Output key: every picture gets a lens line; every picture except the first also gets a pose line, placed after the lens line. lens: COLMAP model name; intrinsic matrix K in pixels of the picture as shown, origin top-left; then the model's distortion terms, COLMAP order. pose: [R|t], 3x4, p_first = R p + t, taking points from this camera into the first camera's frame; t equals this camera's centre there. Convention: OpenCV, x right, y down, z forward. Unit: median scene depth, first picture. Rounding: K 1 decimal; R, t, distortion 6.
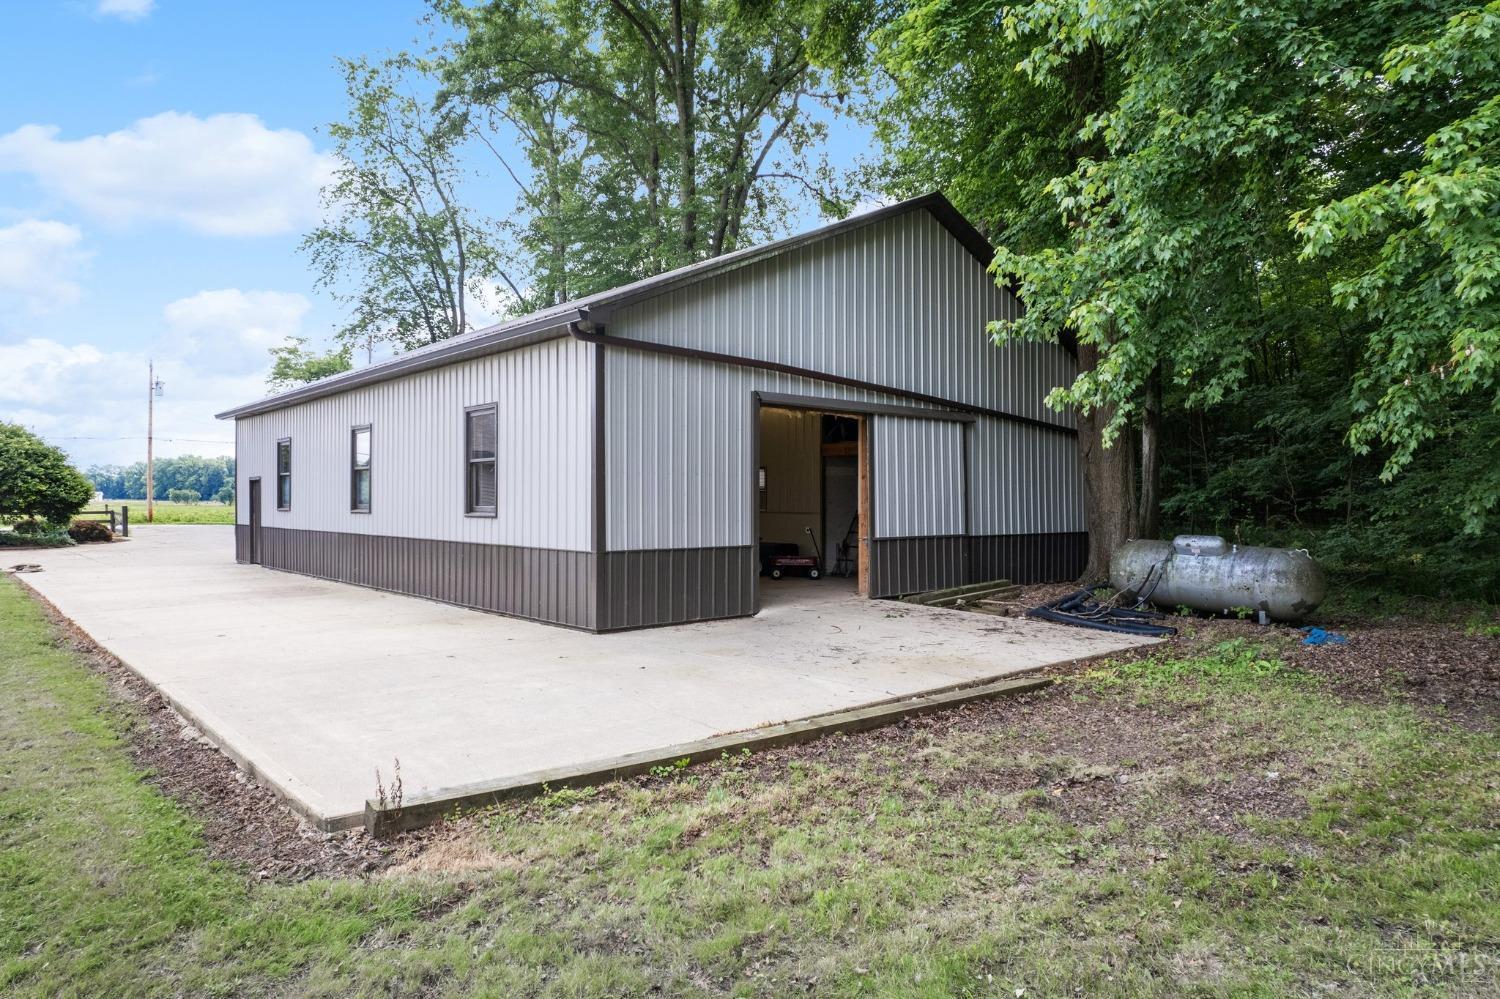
lens RADIAL K [[989.8, 0, 711.8], [0, 989.8, 501.3], [0, 0, 1]] dist [-0.053050, 0.000029]
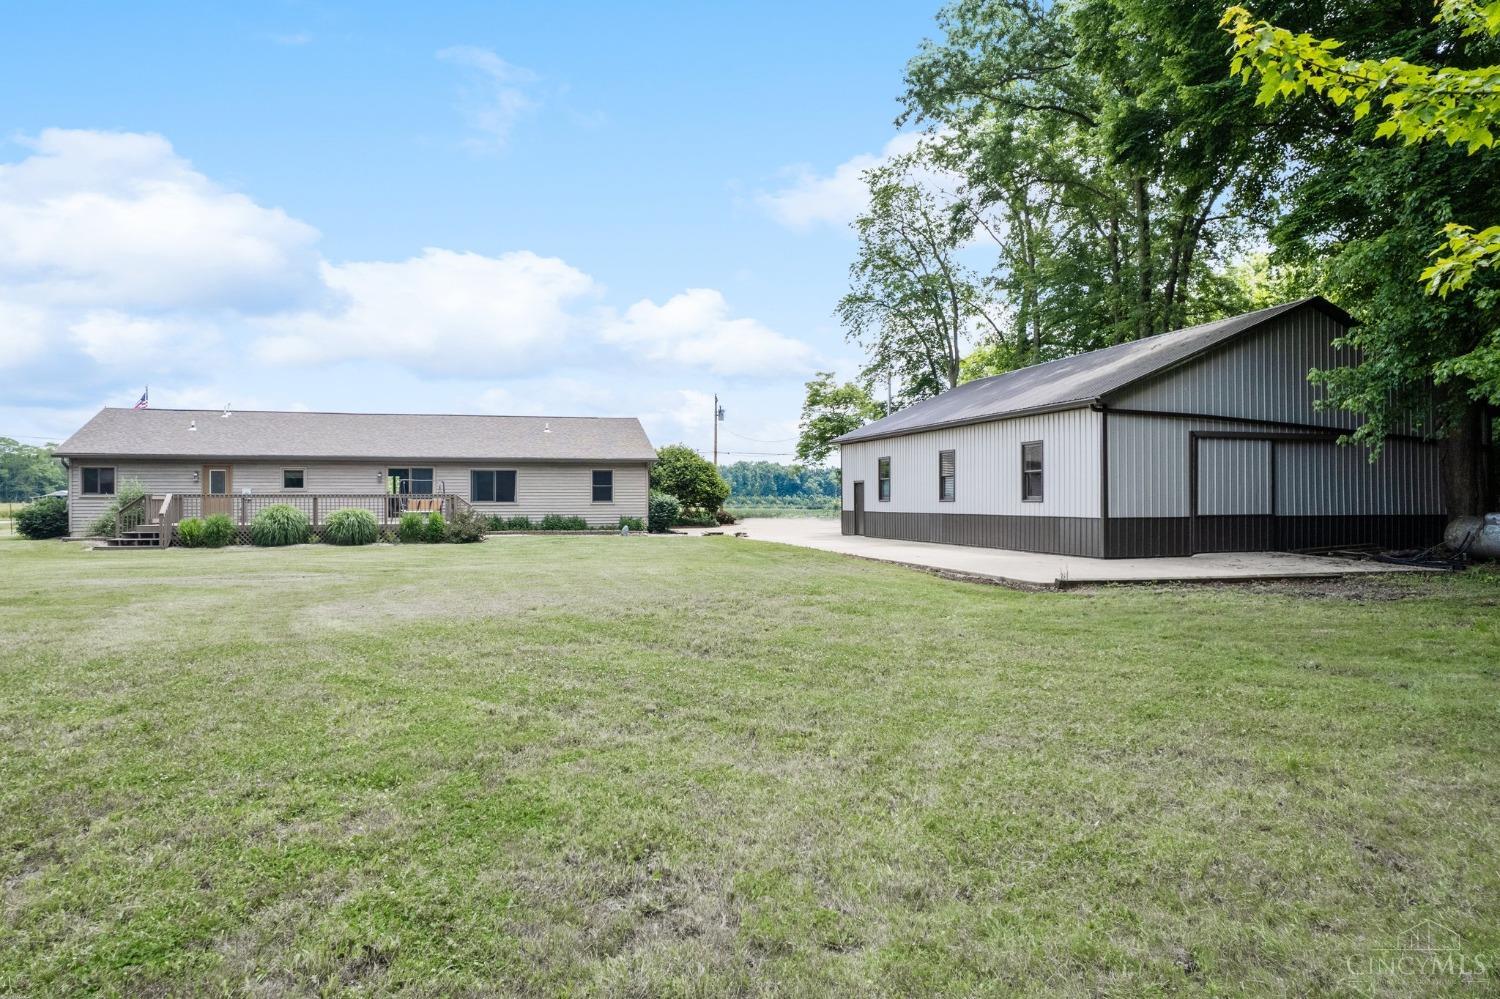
lens RADIAL K [[989.8, 0, 711.8], [0, 989.8, 501.3], [0, 0, 1]] dist [-0.053050, 0.000029]
pose [[0.905708, -0.004384, -0.423879, 0.002299], [0.005277, 0.999986, 0.000931, 0.004310], [0.423869, -0.003080, 0.905718, -0.423678]]
